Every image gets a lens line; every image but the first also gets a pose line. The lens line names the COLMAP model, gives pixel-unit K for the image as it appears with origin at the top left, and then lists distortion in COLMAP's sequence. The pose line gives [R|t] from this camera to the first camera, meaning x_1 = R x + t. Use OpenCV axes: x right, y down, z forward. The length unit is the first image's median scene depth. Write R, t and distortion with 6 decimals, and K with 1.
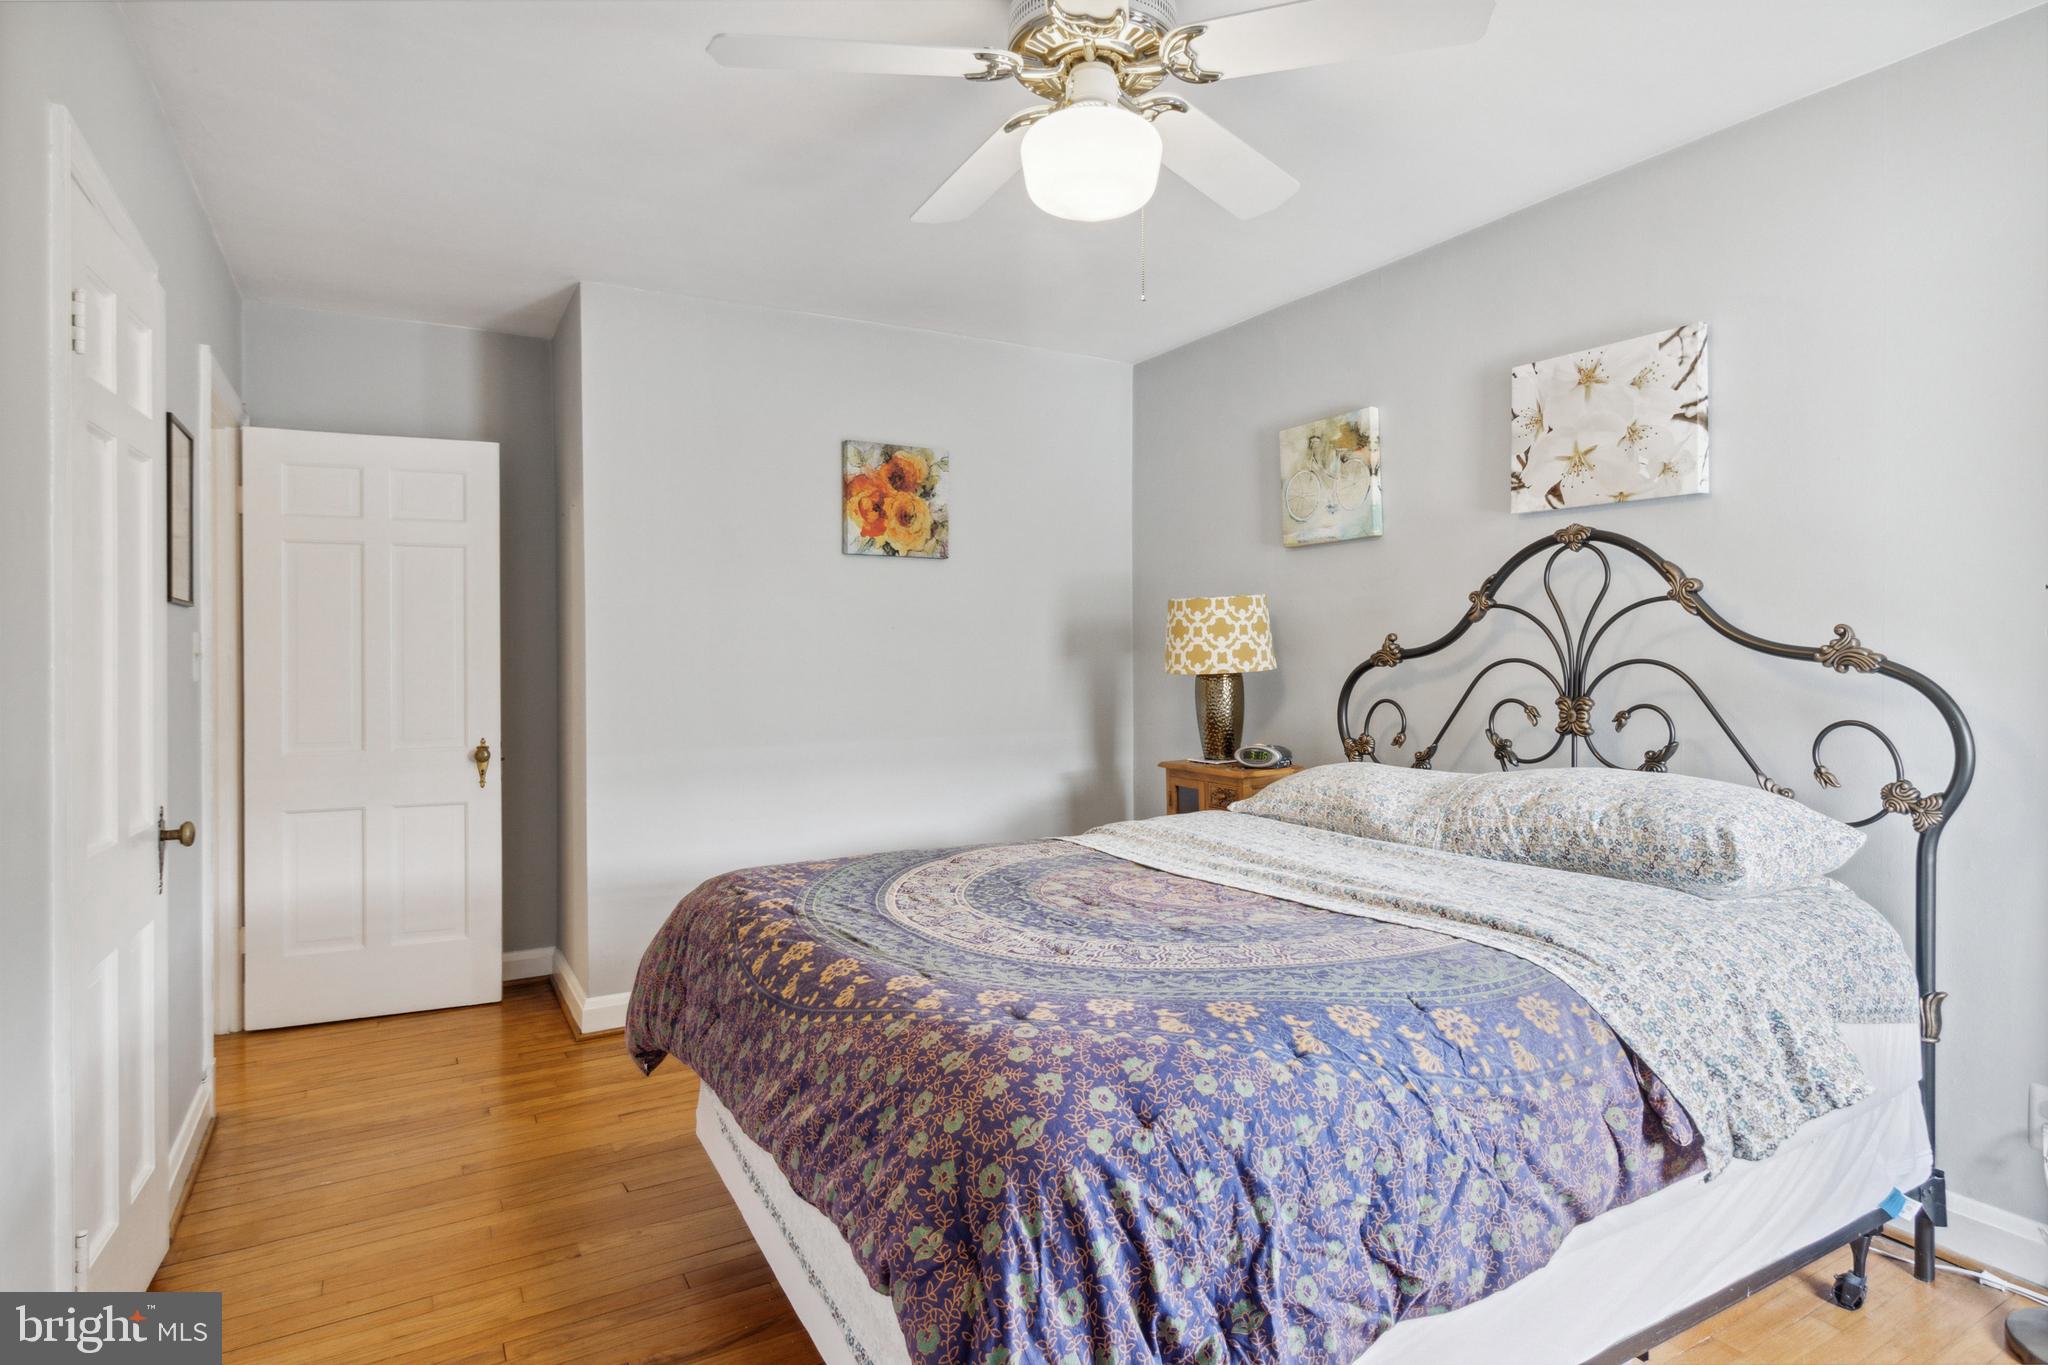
lens RADIAL K [[1107.4, 0, 1025.5], [0, 1107.4, 667.3], [0, 0, 1]] dist [-0.002807, -0.000051]
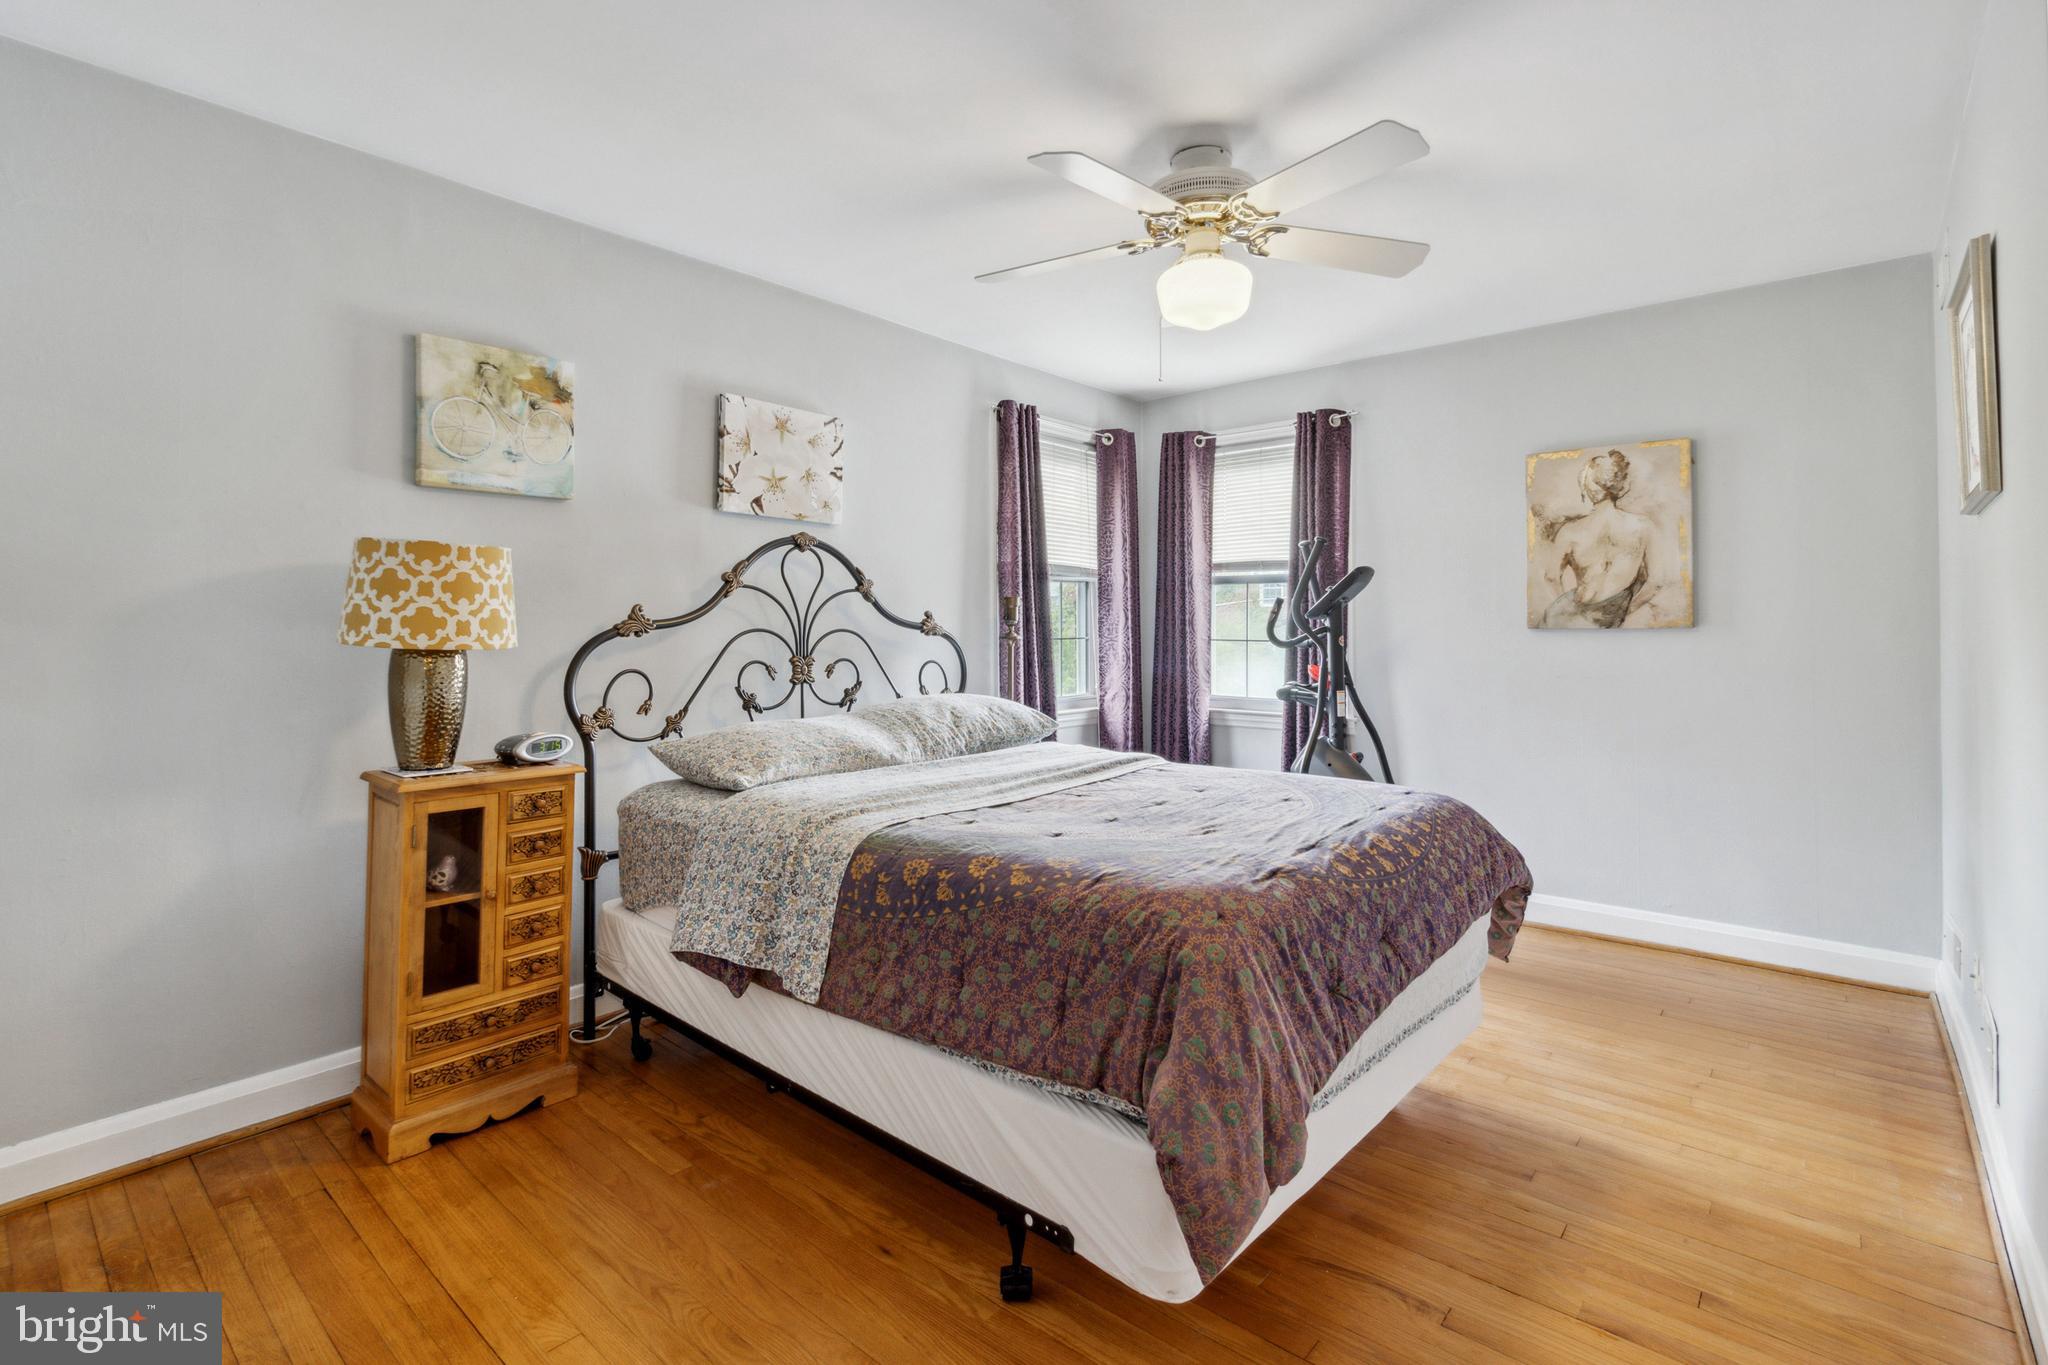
lens RADIAL K [[950.4, 0, 1033.1], [0, 950.4, 629.1], [0, 0, 1]] dist [0.004122, 0.000398]
pose [[-0.334988, 0.007042, 0.942196, -0.692529], [0.013834, 0.999901, -0.002555, -0.000319], [-0.942121, 0.012178, -0.335052, 1.071112]]
